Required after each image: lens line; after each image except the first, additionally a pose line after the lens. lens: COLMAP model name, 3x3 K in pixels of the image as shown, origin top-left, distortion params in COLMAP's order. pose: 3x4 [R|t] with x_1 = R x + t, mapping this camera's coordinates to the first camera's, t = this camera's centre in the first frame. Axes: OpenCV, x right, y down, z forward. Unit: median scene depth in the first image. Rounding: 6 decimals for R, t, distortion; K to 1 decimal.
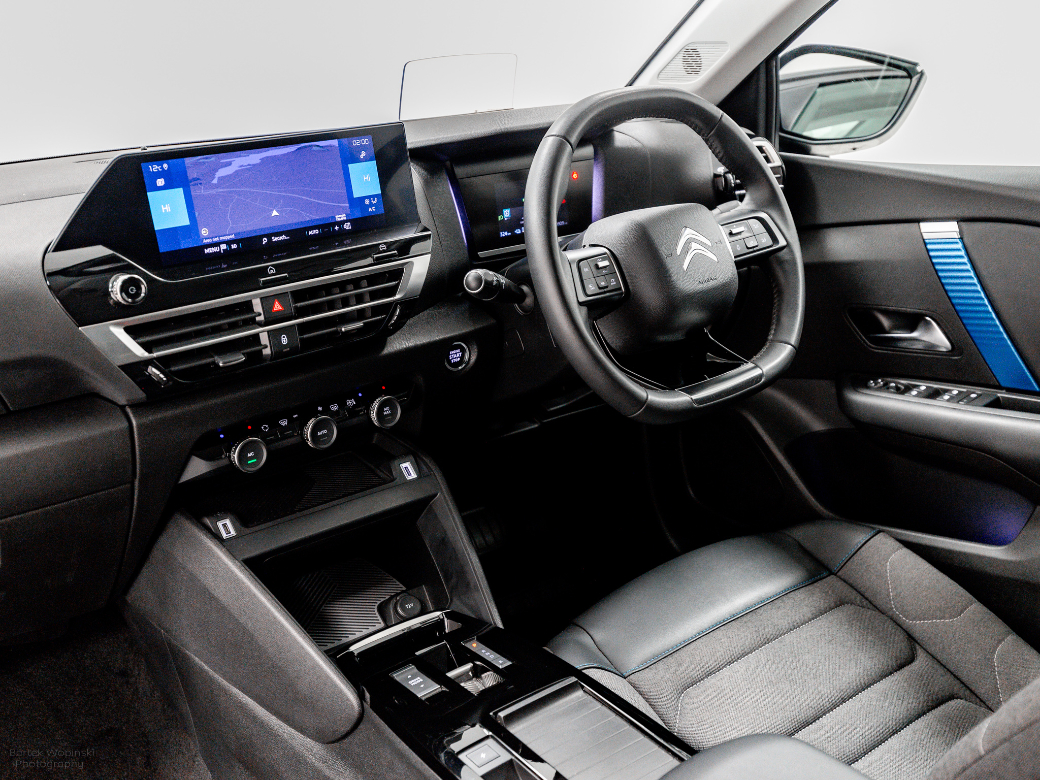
lens RADIAL K [[893.3, 0, 520.0], [0, 893.3, 390.0], [0, 0, 1]] dist [-0.046883, -0.001970]
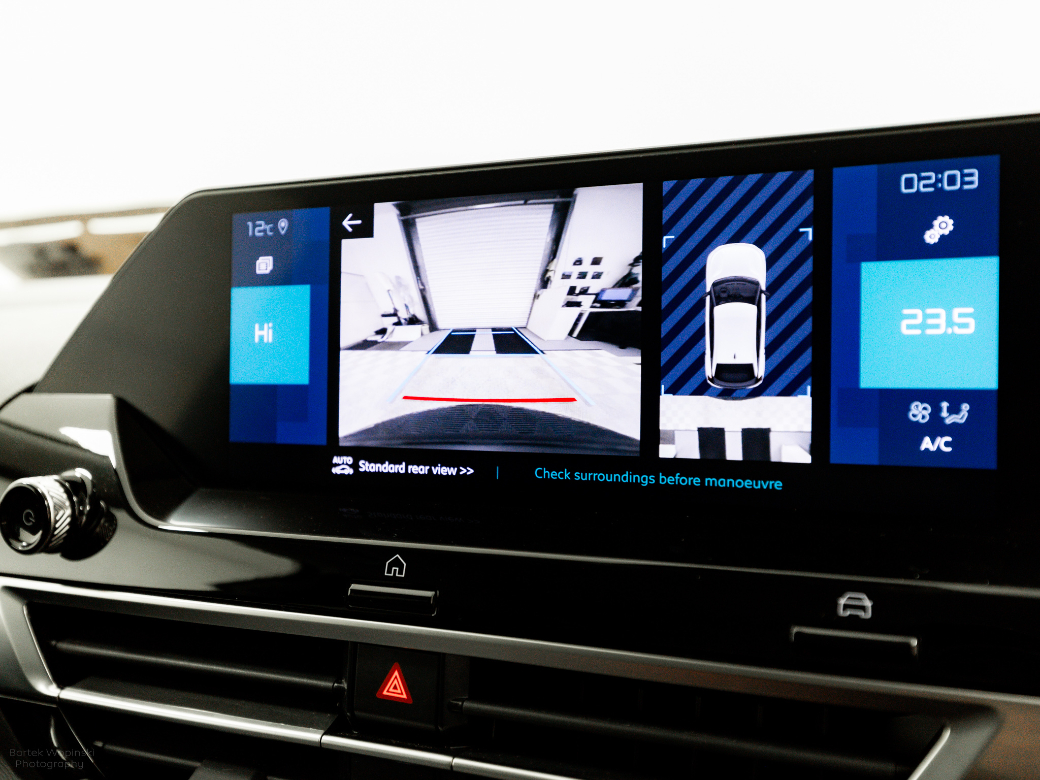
lens RADIAL K [[1123.4, 0, 520.0], [0, 1123.4, 390.0], [0, 0, 1]] dist [0.015995, -0.021041]
pose [[0.399657, 0.148244, -0.904598, 0.083137], [-0.288938, 0.956904, 0.029161, -0.227812], [0.869936, 0.249718, 0.425267, 0.896469]]
